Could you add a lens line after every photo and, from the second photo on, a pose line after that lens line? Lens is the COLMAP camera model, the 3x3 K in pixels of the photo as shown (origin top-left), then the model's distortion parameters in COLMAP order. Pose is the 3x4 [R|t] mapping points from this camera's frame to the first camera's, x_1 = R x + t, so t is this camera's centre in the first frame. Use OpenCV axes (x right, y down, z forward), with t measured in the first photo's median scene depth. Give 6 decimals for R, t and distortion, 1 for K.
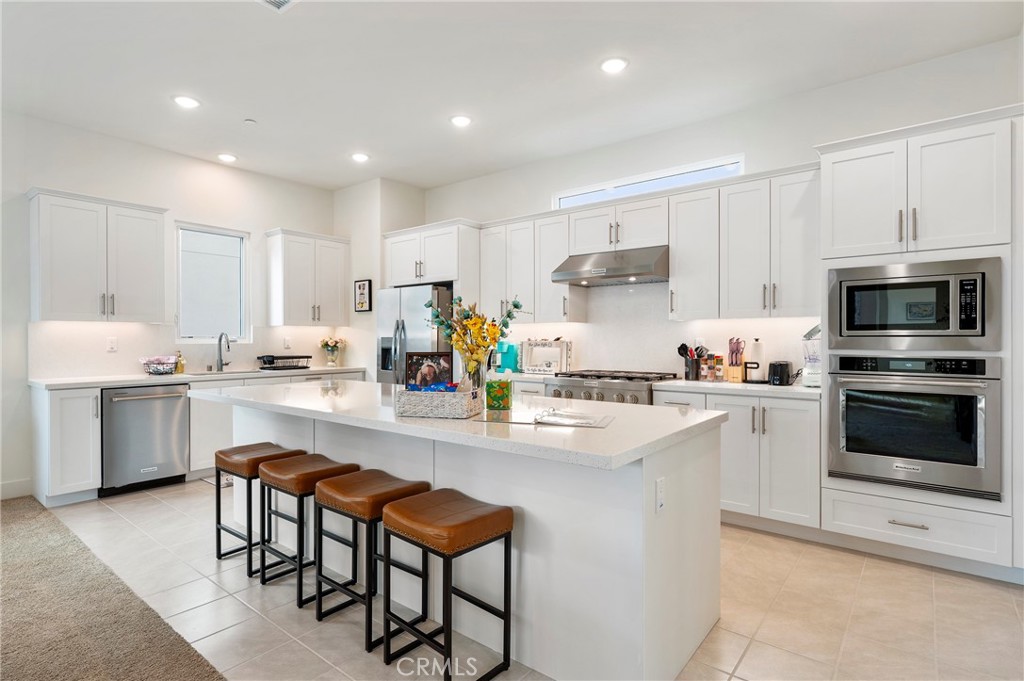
lens RADIAL K [[511.8, 0, 509.3], [0, 511.8, 344.8], [0, 0, 1]] dist [-0.004725, 0.000011]
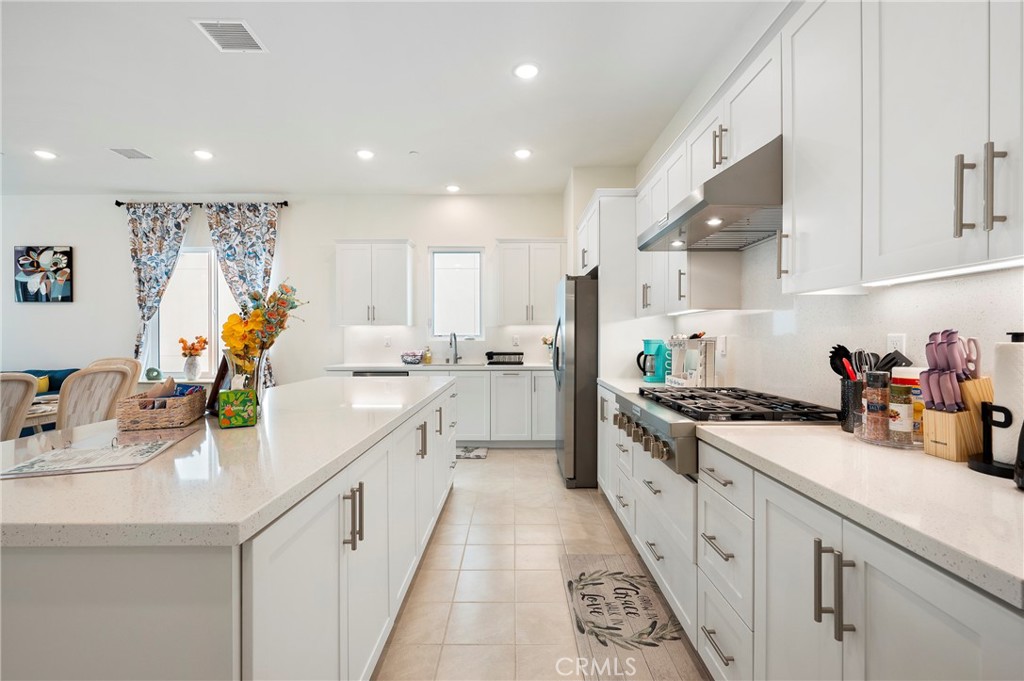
lens RADIAL K [[451.1, 0, 495.5], [0, 451.1, 340.5], [0, 0, 1]] dist [-0.002030, 0.000399]
pose [[0.628829, 0.003954, -0.777533, 0.376562], [-0.007447, 0.999972, -0.000937, -0.003404], [0.777508, 0.006380, 0.628841, 0.436429]]
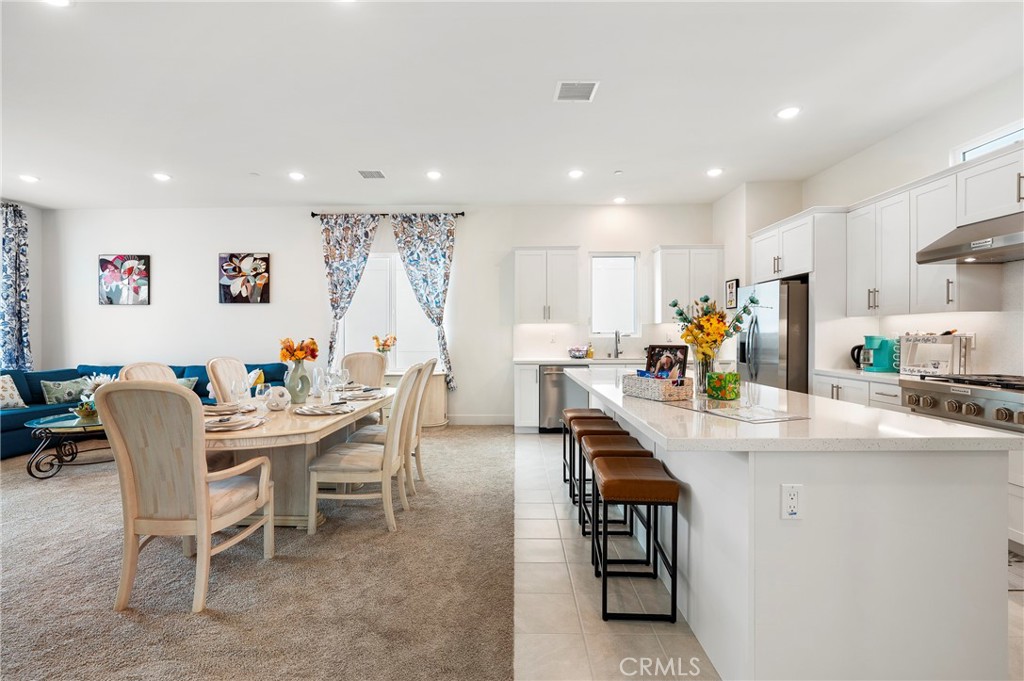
lens RADIAL K [[451.1, 0, 506.4], [0, 451.1, 338.2], [0, 0, 1]] dist [-0.002030, 0.000399]
pose [[0.617712, 0.004581, -0.786391, 0.218622], [-0.005660, 0.999983, 0.001380, -0.000445], [0.786384, 0.003598, 0.617727, 0.032114]]
